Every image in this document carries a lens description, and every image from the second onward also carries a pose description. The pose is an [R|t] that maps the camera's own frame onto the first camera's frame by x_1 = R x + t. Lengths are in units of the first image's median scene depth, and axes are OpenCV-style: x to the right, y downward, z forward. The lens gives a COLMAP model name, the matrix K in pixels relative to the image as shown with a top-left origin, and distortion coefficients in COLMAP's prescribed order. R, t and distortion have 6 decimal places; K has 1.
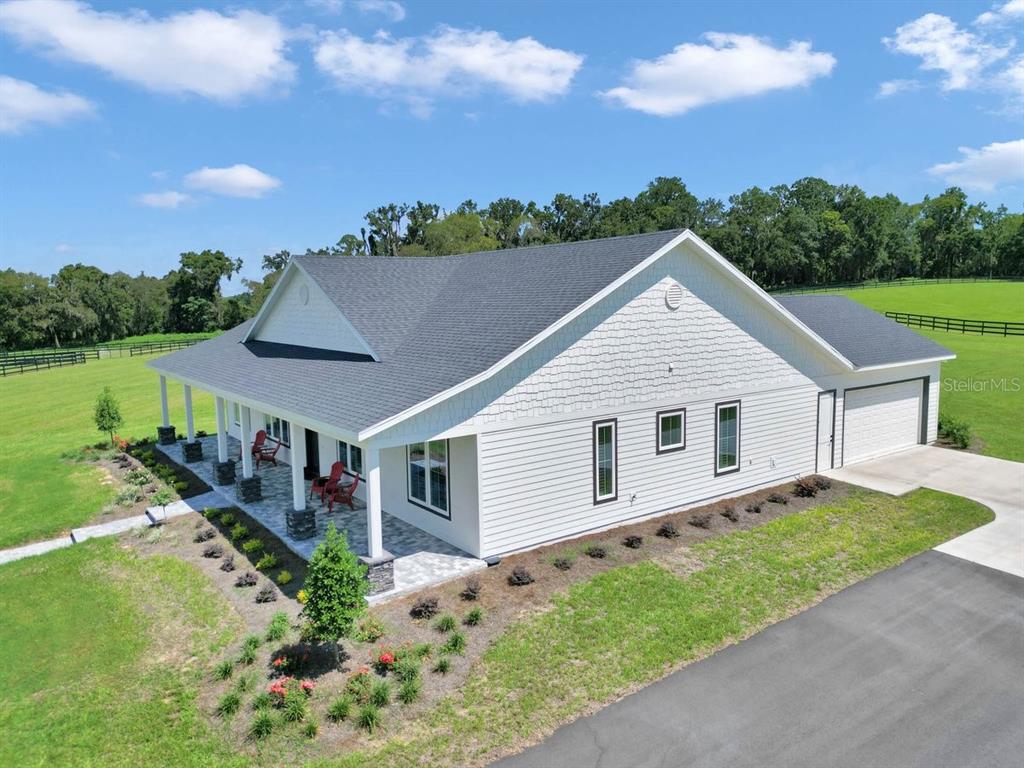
lens RADIAL K [[729.2, 0, 514.4], [0, 729.2, 388.2], [0, 0, 1]] dist [0.011295, -0.008530]
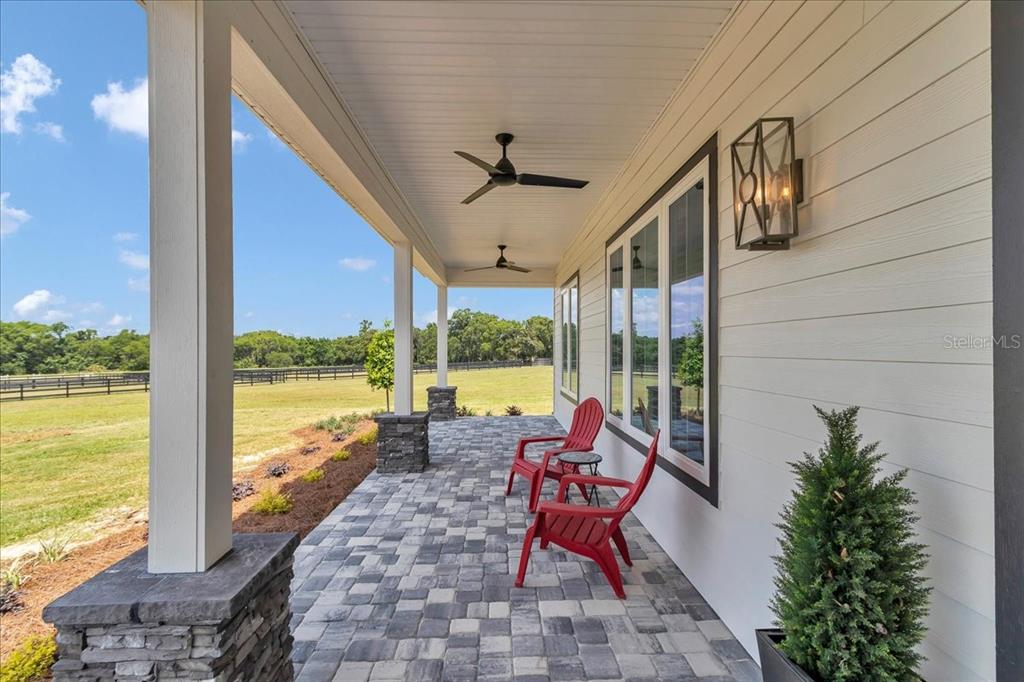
lens RADIAL K [[484.3, 0, 510.7], [0, 484.3, 343.4], [0, 0, 1]] dist [0.000478, 0.000216]
pose [[0.822201, 0.014193, -0.569020, -0.059262], [-0.086098, 0.991287, -0.099681, 0.012938], [0.562647, 0.130949, 0.816260, 0.183809]]
